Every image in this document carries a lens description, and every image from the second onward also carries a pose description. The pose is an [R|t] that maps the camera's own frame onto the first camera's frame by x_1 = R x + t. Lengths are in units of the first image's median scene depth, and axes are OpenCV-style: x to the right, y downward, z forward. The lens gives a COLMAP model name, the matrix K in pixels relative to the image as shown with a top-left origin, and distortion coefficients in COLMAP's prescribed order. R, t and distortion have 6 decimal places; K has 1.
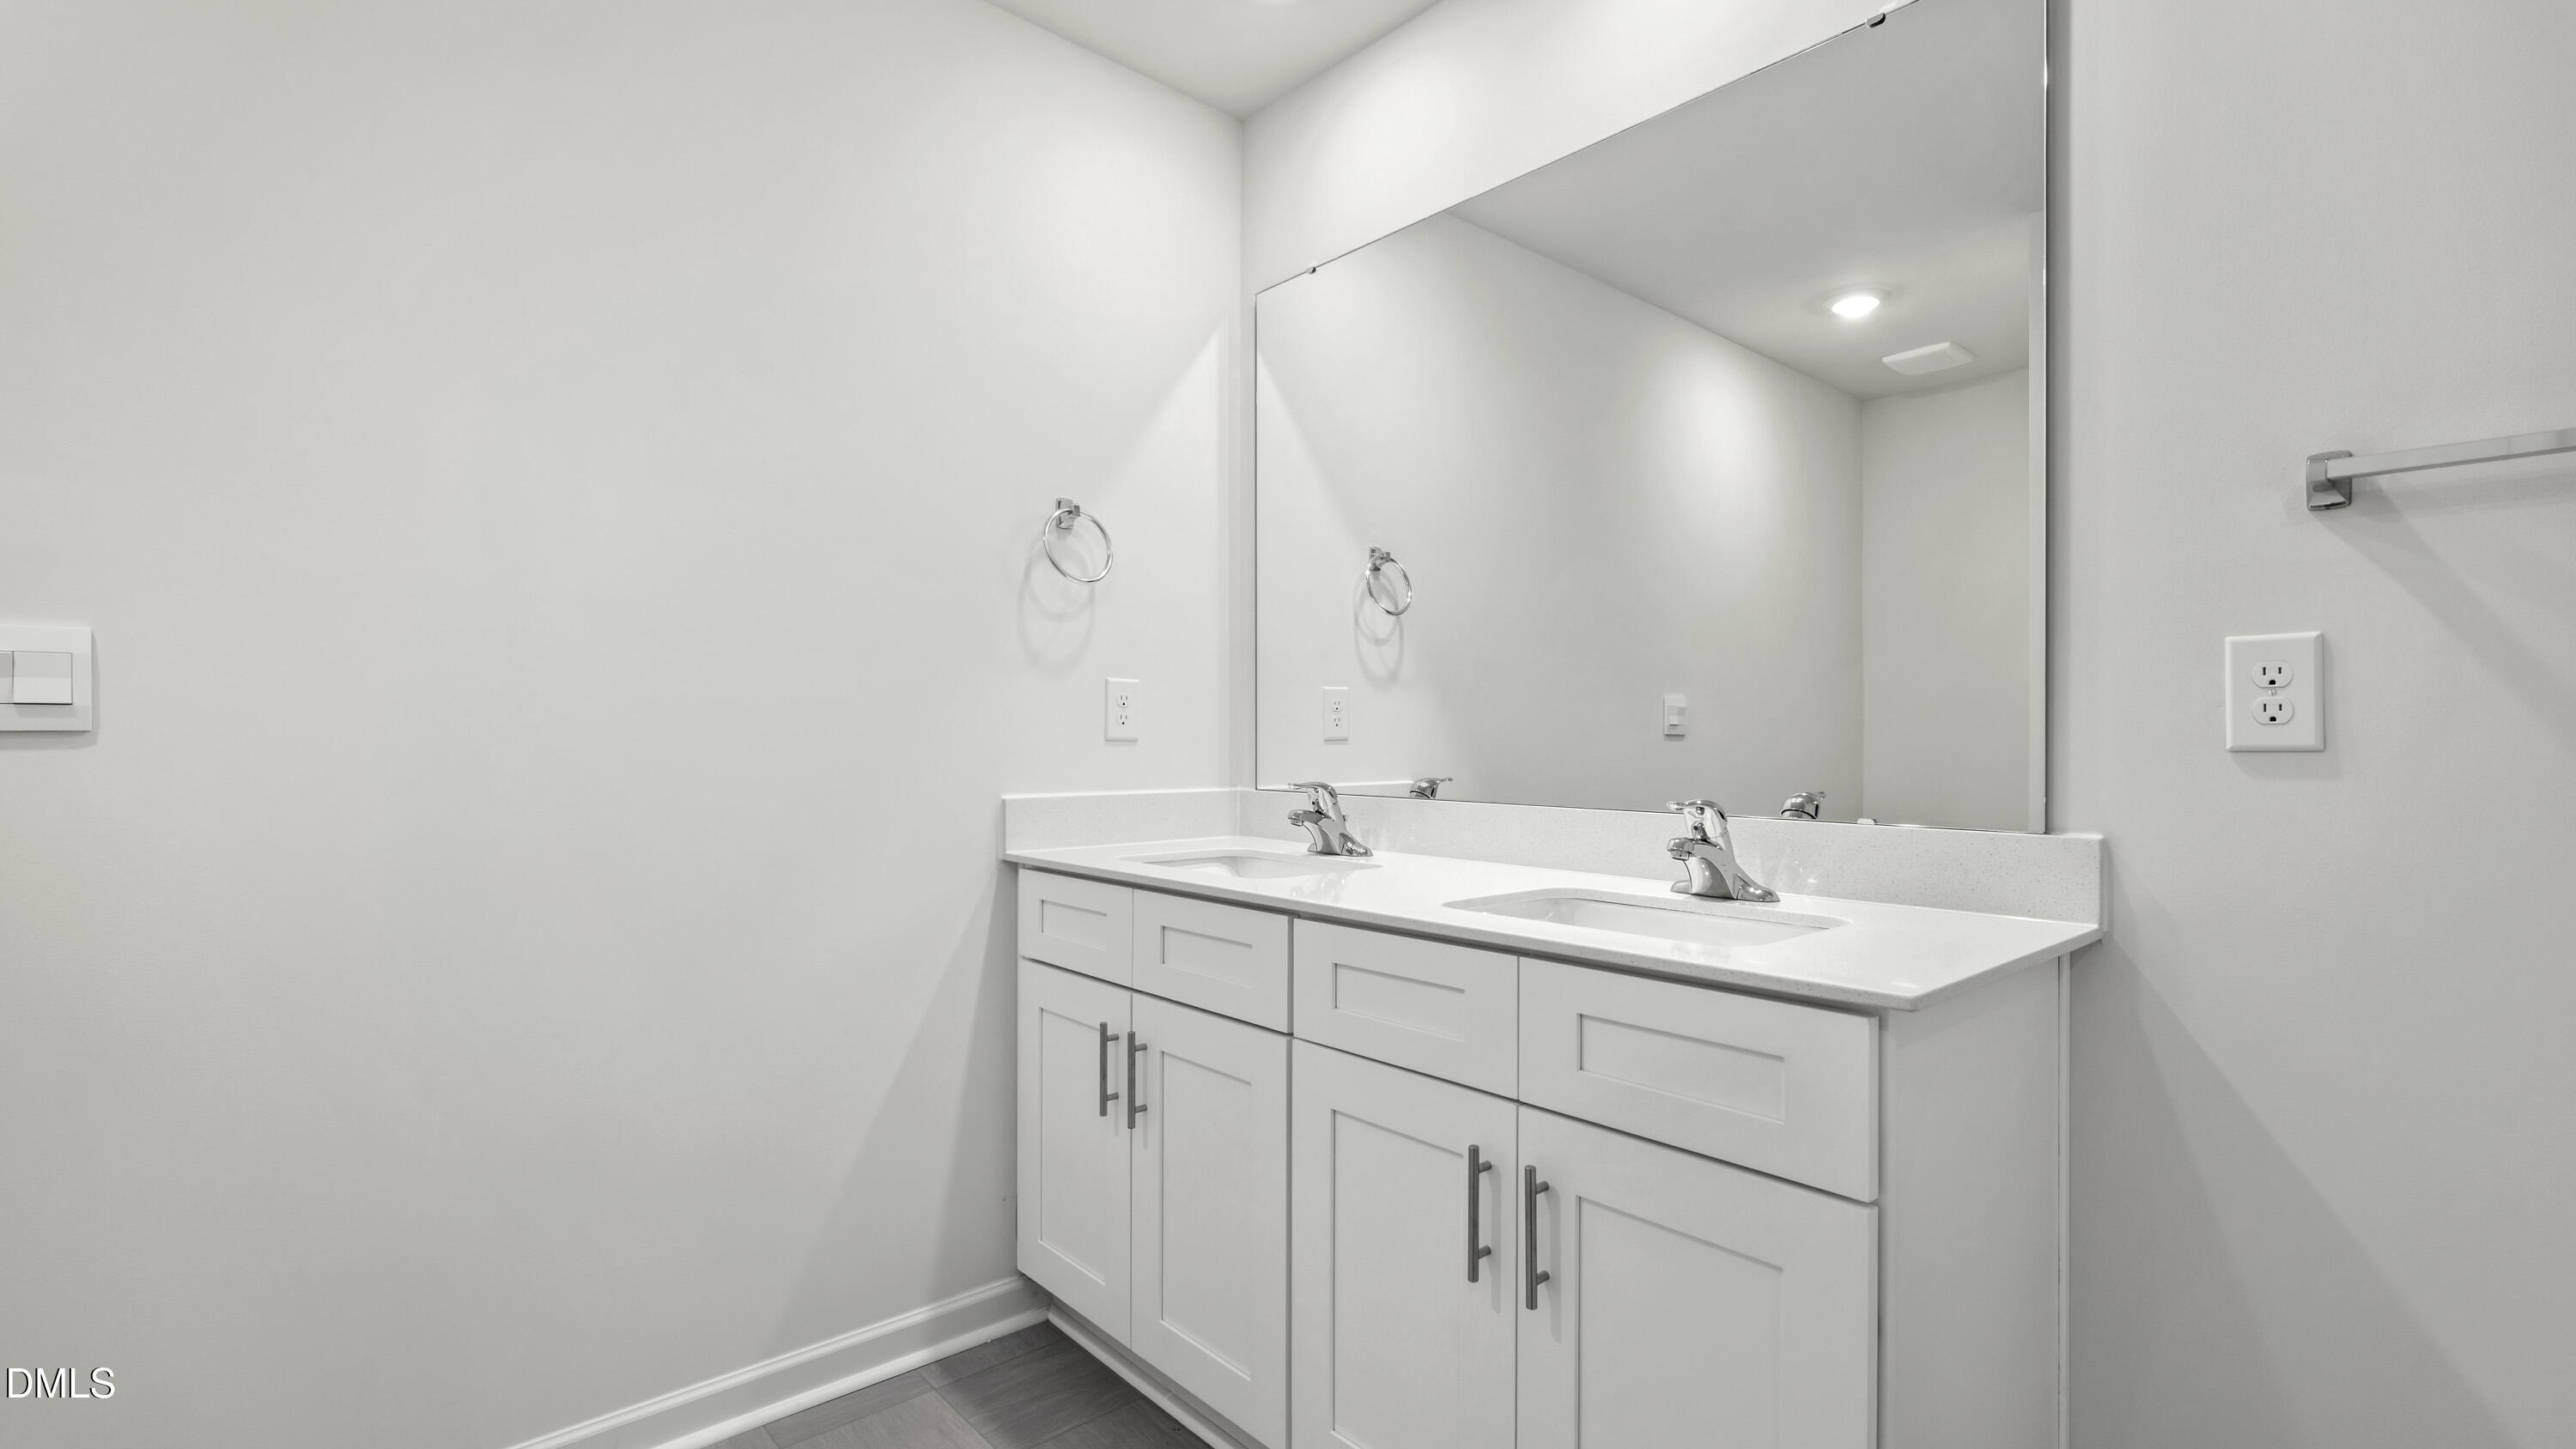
lens RADIAL K [[1148.7, 0, 1288.0], [0, 1148.7, 724.5], [0, 0, 1]] dist [0.001990, -0.000034]
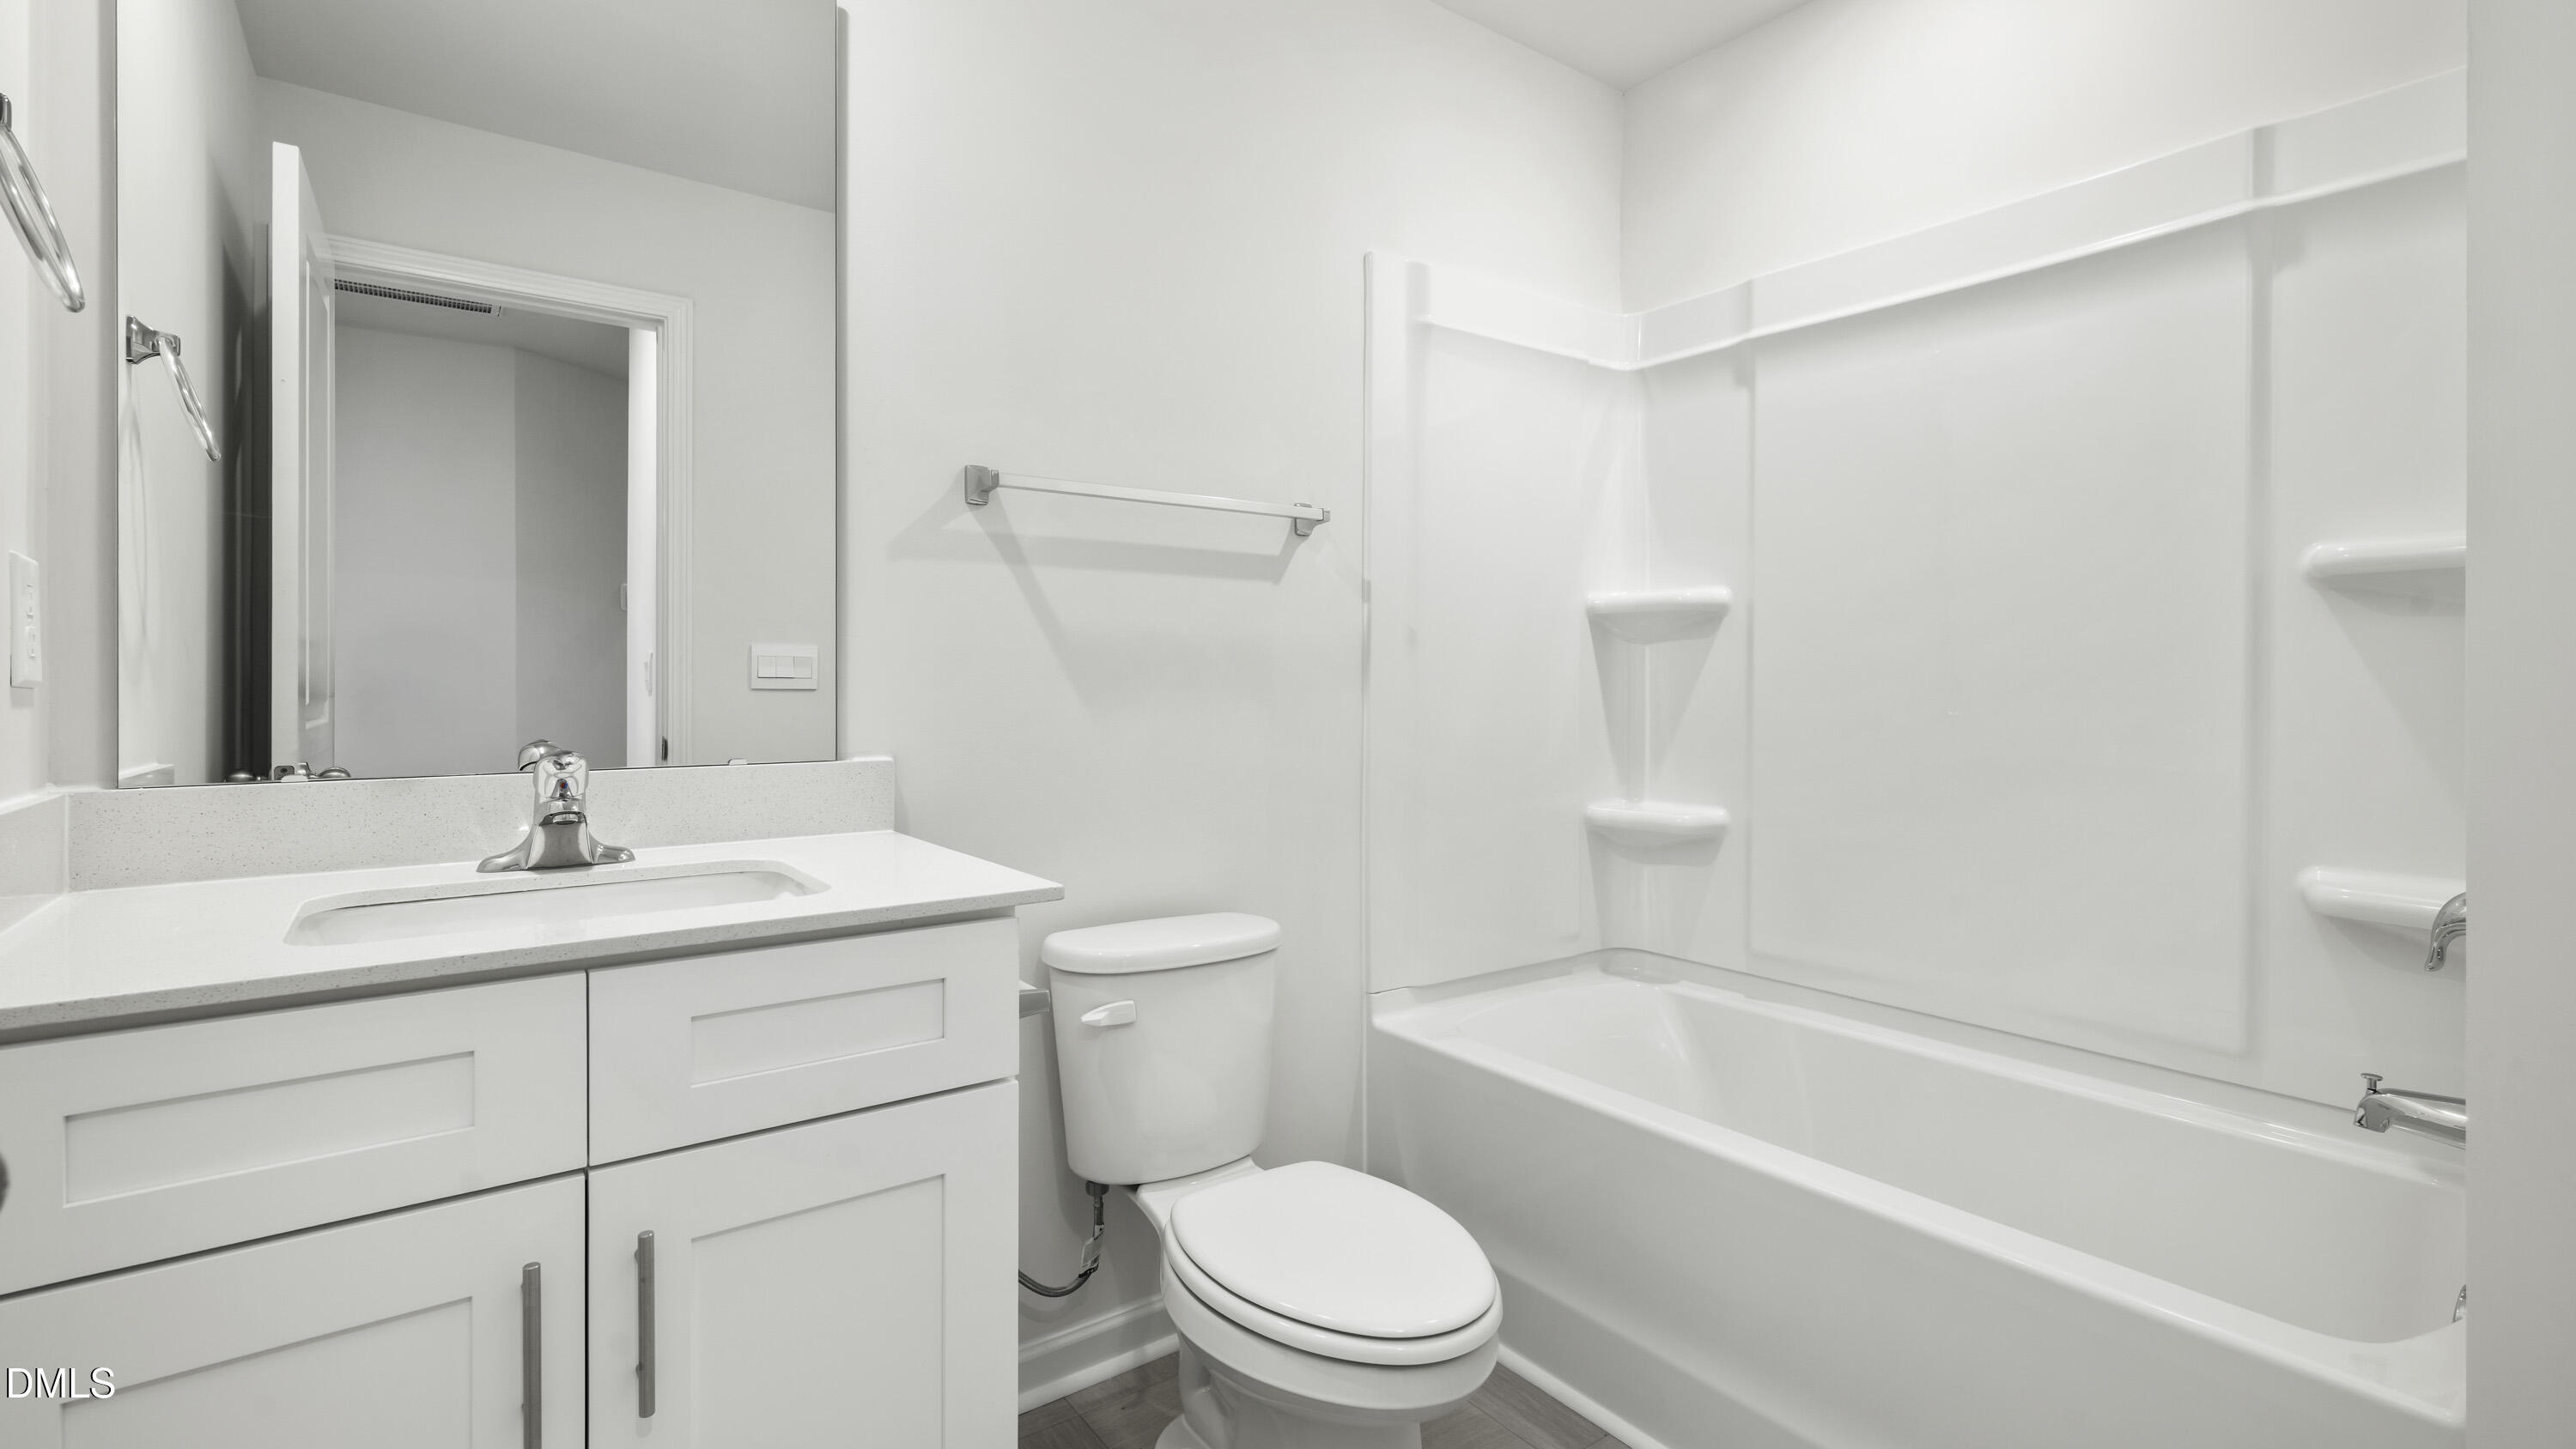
lens RADIAL K [[1148.7, 0, 1288.0], [0, 1148.7, 724.5], [0, 0, 1]] dist [0.001990, -0.000034]
pose [[0.080619, -0.040207, 0.995934, -0.432502], [-0.023671, 0.998827, 0.042240, -0.001488], [-0.996464, -0.026980, 0.079573, 0.422684]]
